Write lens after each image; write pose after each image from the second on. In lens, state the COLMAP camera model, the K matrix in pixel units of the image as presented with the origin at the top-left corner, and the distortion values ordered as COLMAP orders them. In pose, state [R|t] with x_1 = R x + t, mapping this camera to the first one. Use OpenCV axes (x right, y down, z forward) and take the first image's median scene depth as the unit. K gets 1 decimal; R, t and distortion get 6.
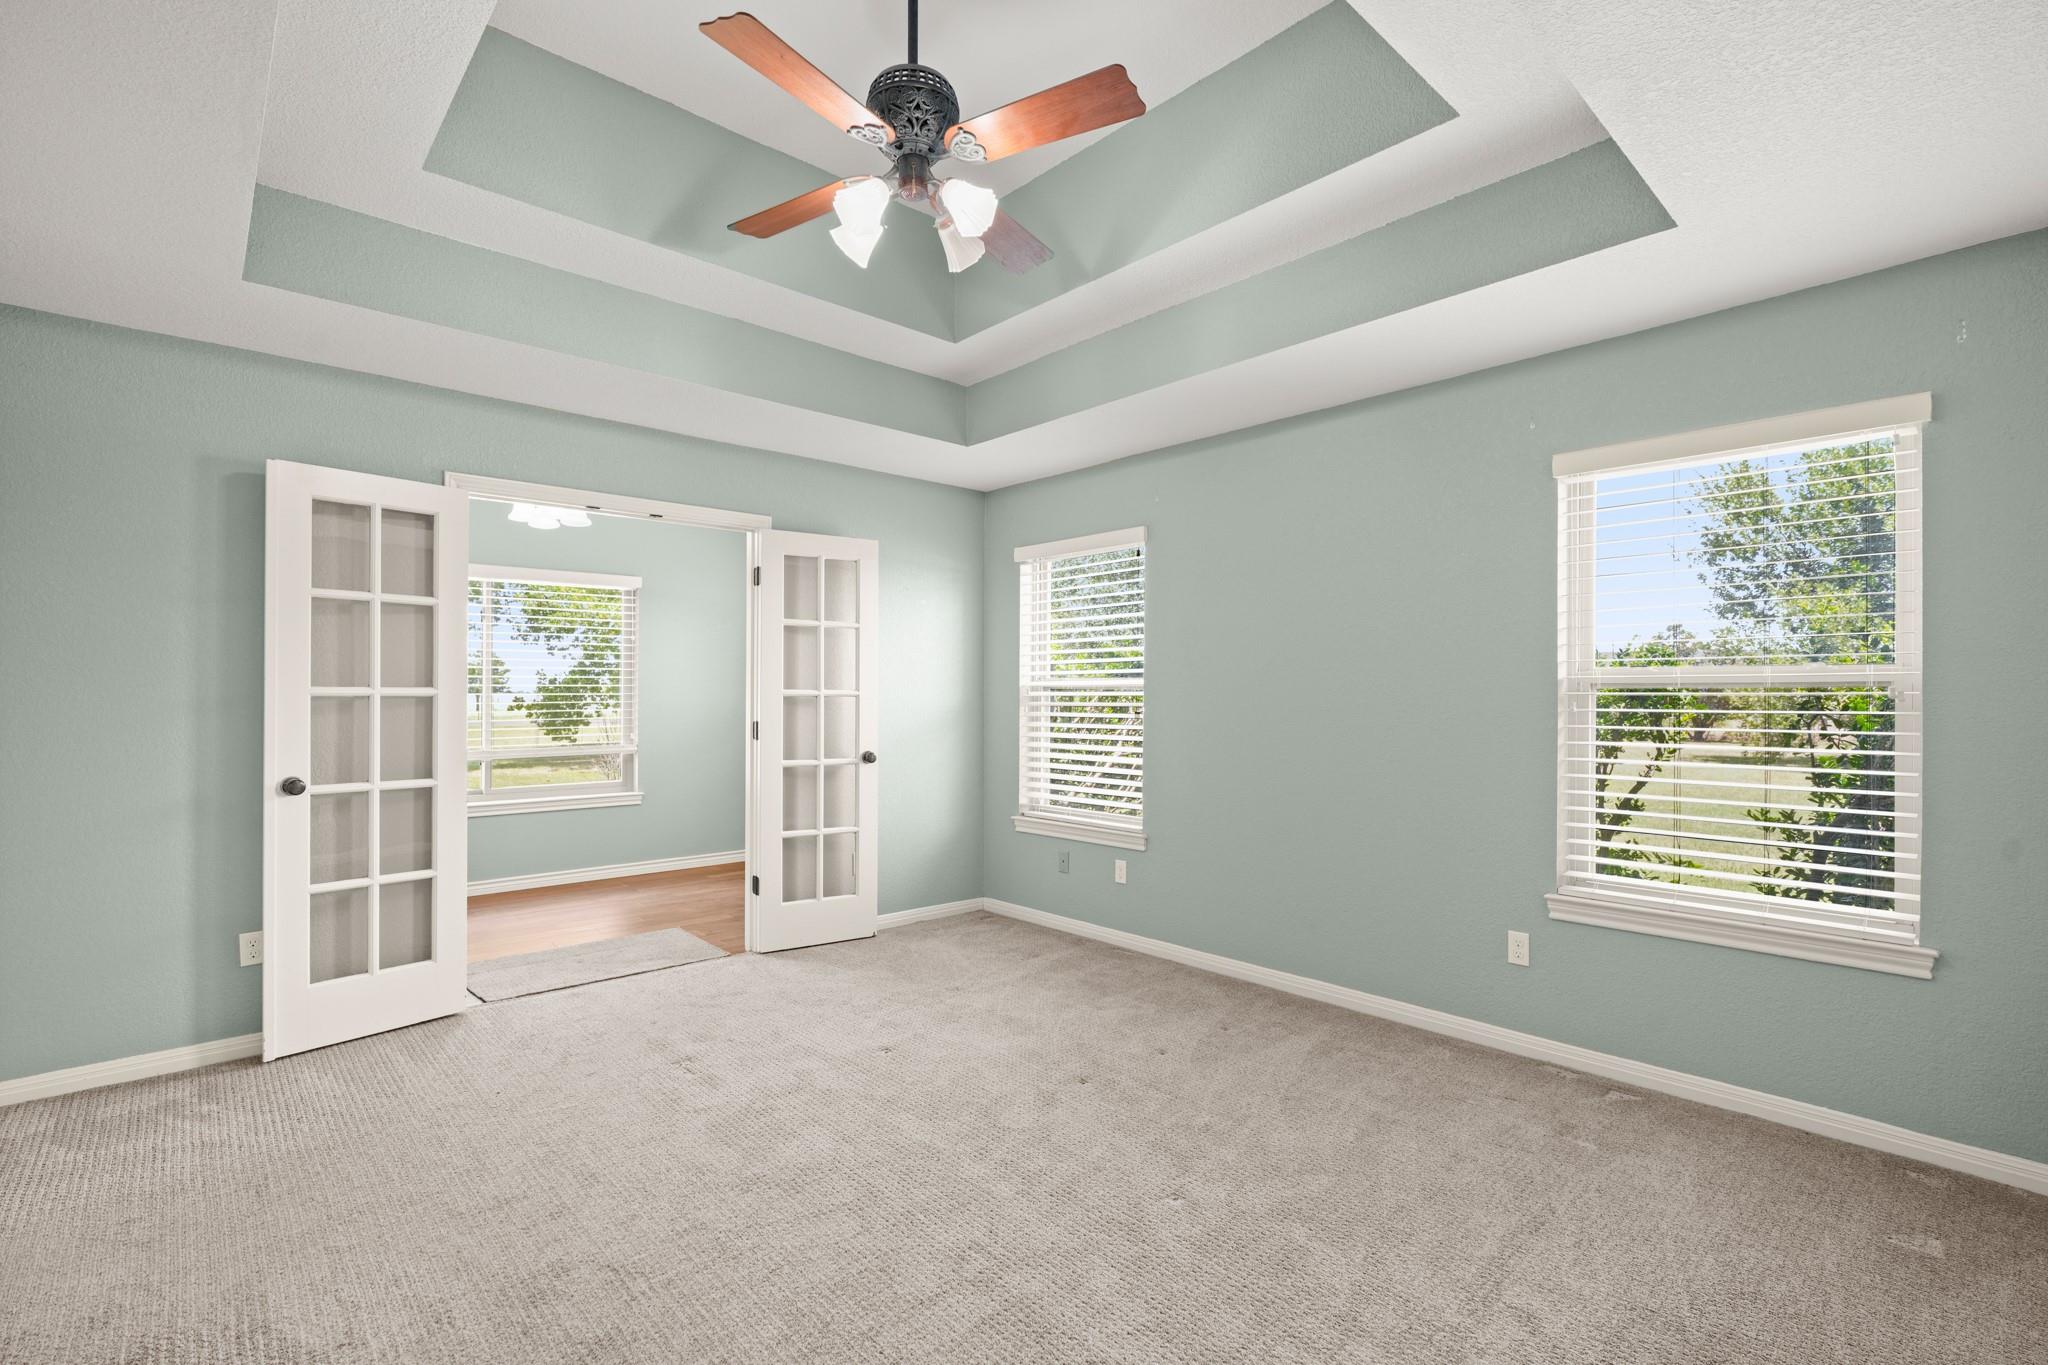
lens RADIAL K [[930.6, 0, 1029.4], [0, 930.6, 672.9], [0, 0, 1]] dist [-0.007366, 0.002341]
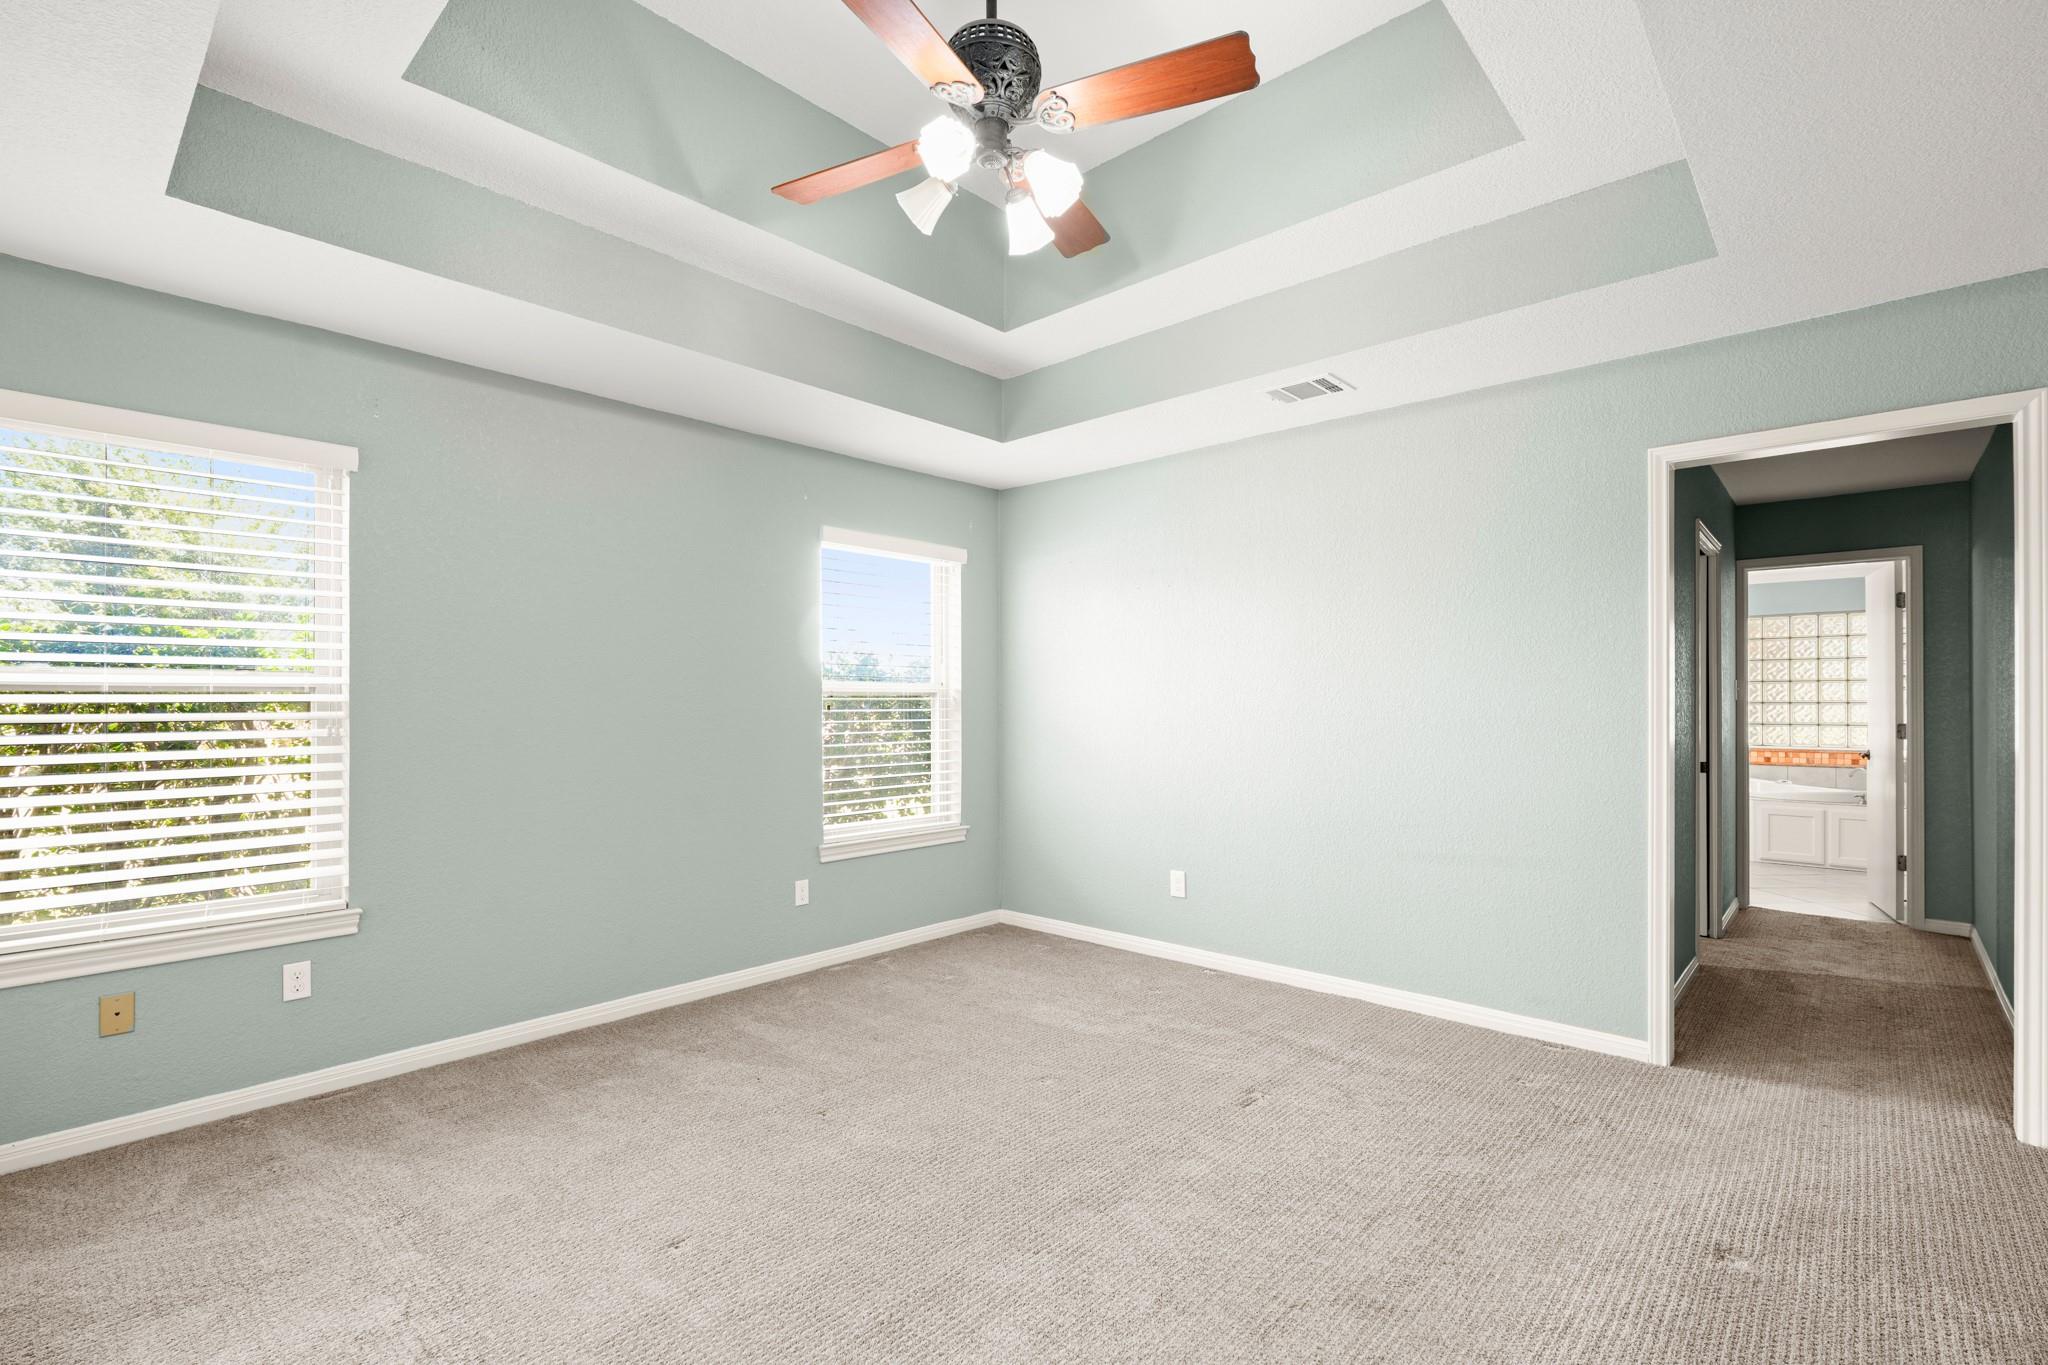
lens RADIAL K [[930.6, 0, 1029.1], [0, 930.6, 696.9], [0, 0, 1]] dist [-0.007366, 0.002341]
pose [[-0.088626, -0.006200, 0.996046, -0.727387], [-0.031086, 0.999511, 0.003456, 0.003575], [-0.995580, -0.030656, -0.088776, 0.717657]]
